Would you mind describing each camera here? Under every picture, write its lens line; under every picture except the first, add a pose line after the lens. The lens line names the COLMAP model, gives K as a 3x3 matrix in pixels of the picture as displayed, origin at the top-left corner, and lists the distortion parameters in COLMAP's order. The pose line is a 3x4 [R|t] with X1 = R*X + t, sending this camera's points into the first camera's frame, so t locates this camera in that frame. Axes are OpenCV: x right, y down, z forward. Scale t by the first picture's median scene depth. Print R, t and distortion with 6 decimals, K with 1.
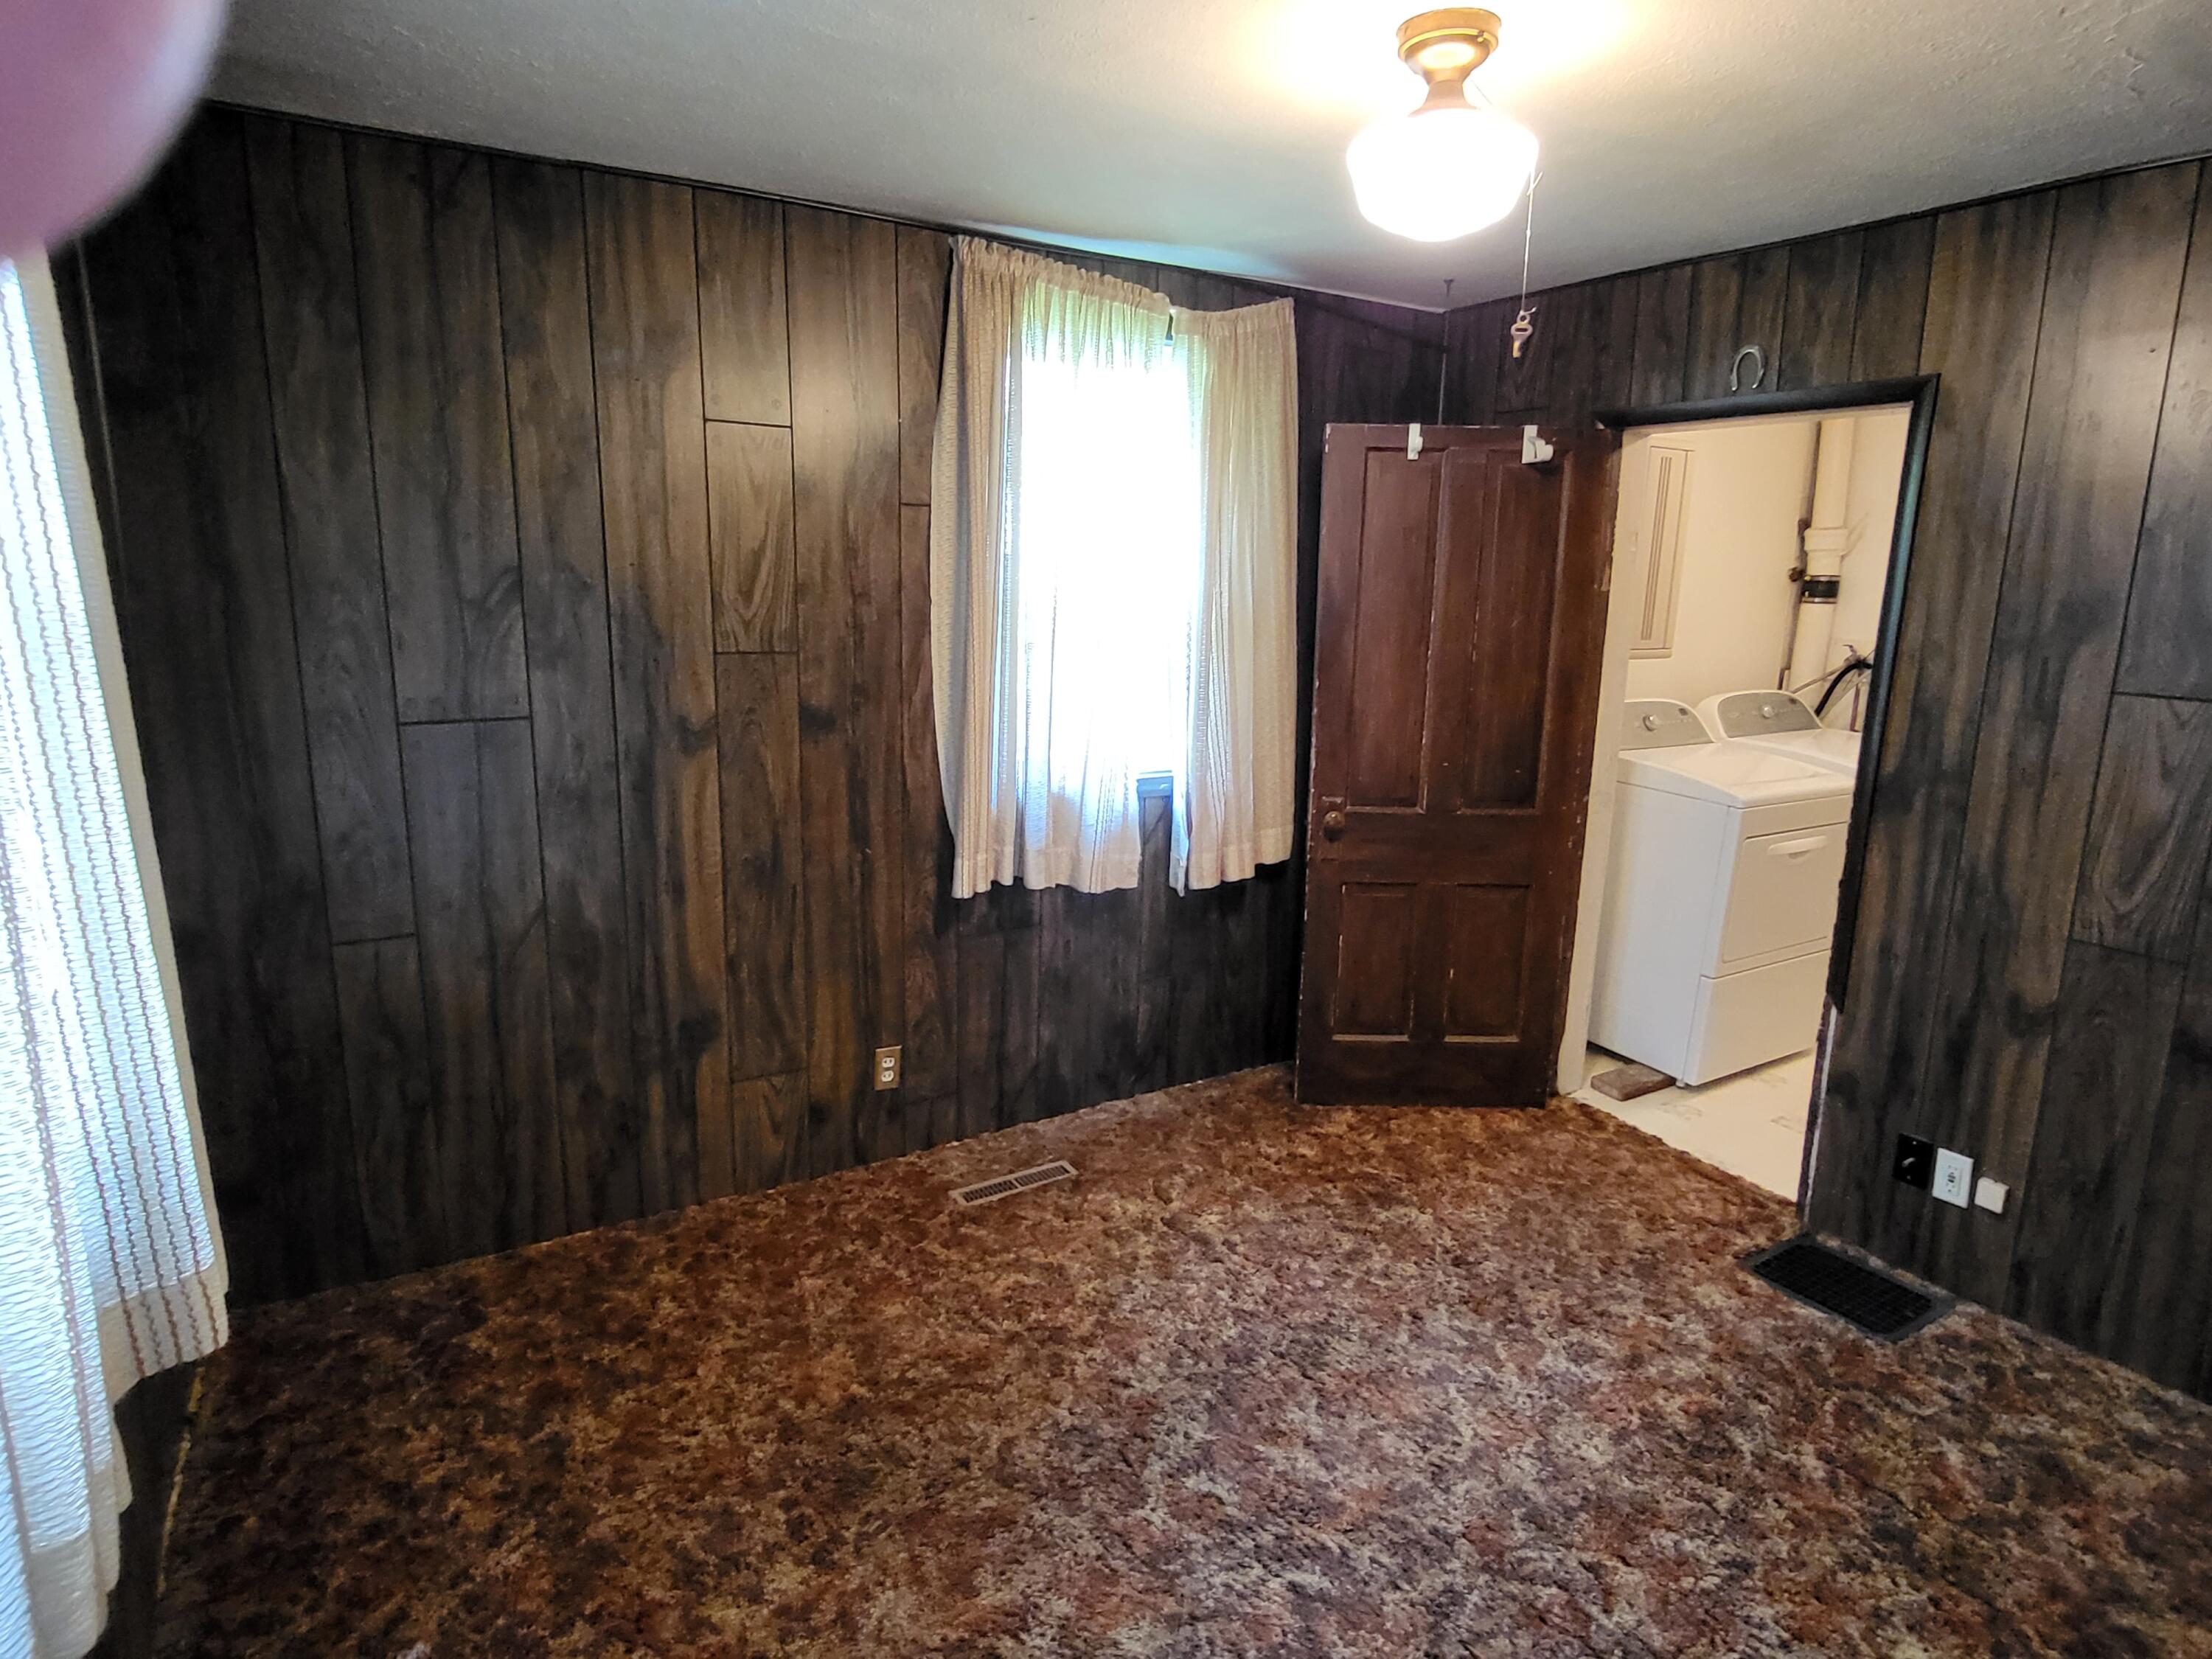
lens RADIAL K [[1230.1, 0, 1106.0], [0, 1230.1, 829.5], [0, 0, 1]] dist [-0.001911, 0.000020]
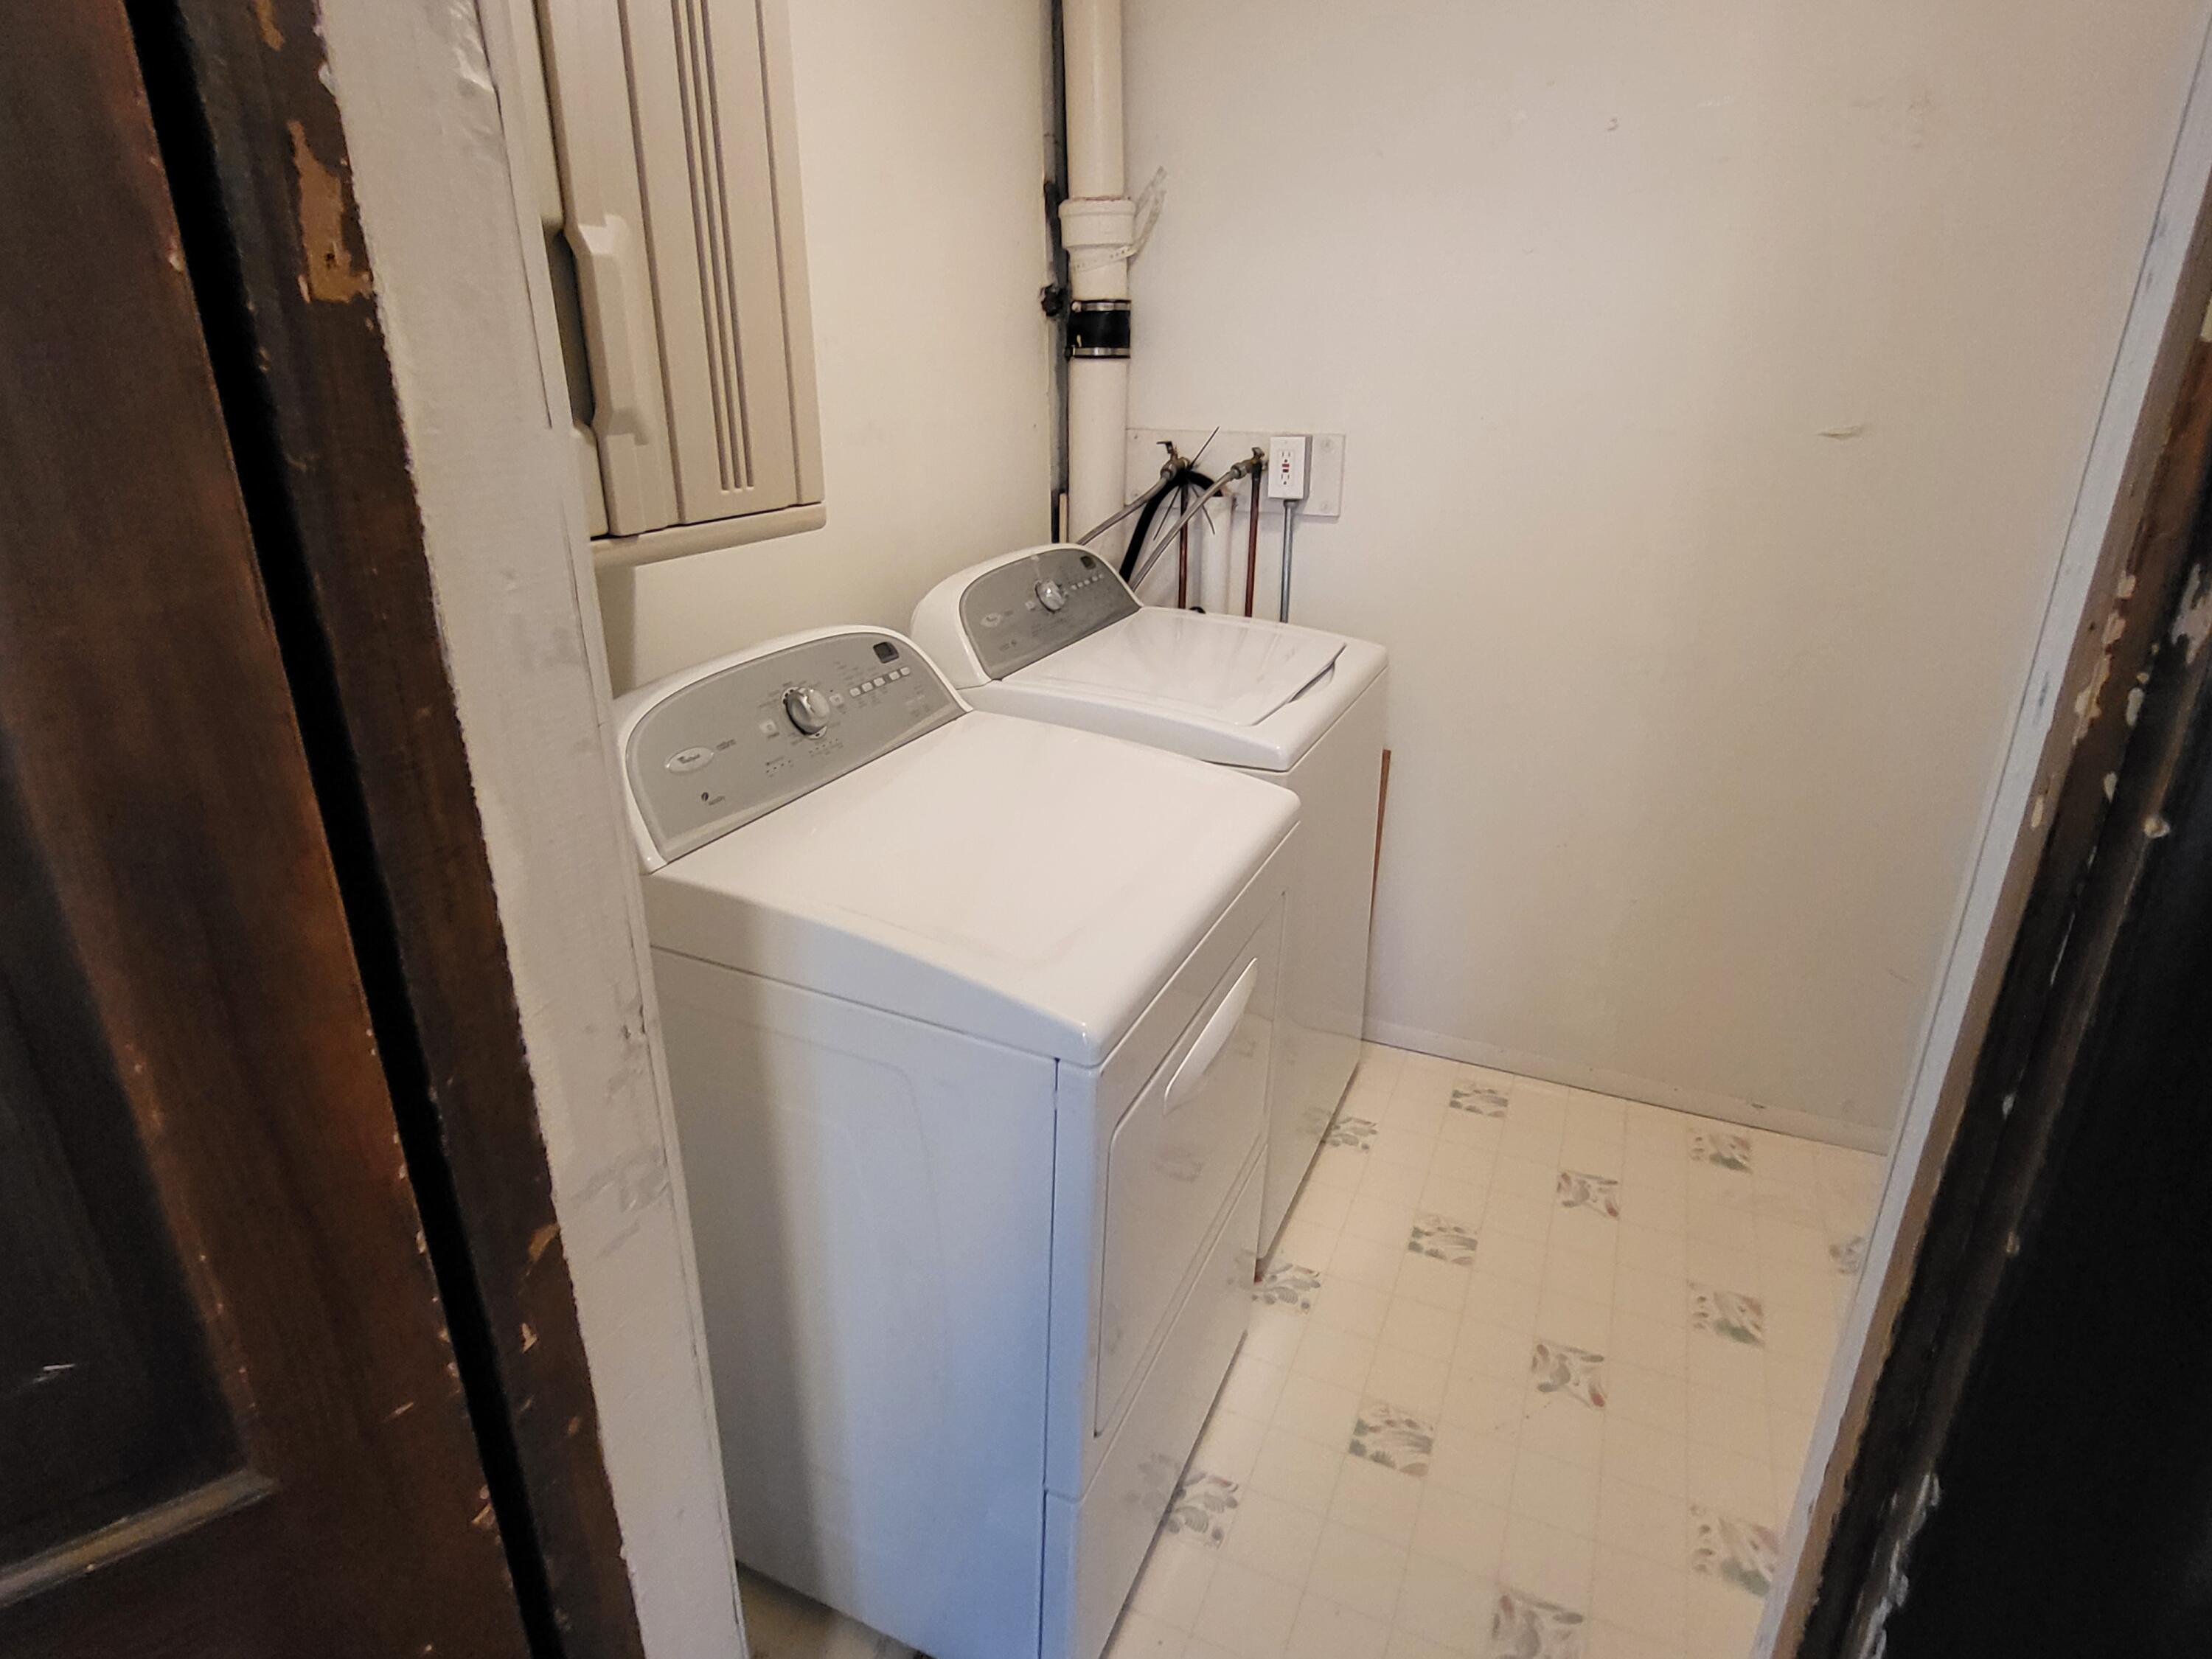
lens RADIAL K [[1230.1, 0, 1106.0], [0, 1230.1, 829.5], [0, 0, 1]] dist [-0.001911, 0.000020]
pose [[0.830458, -0.221904, 0.510977, 0.334839], [0.130554, 0.969221, 0.208726, -0.121698], [-0.541567, -0.106628, 0.833868, 0.668137]]
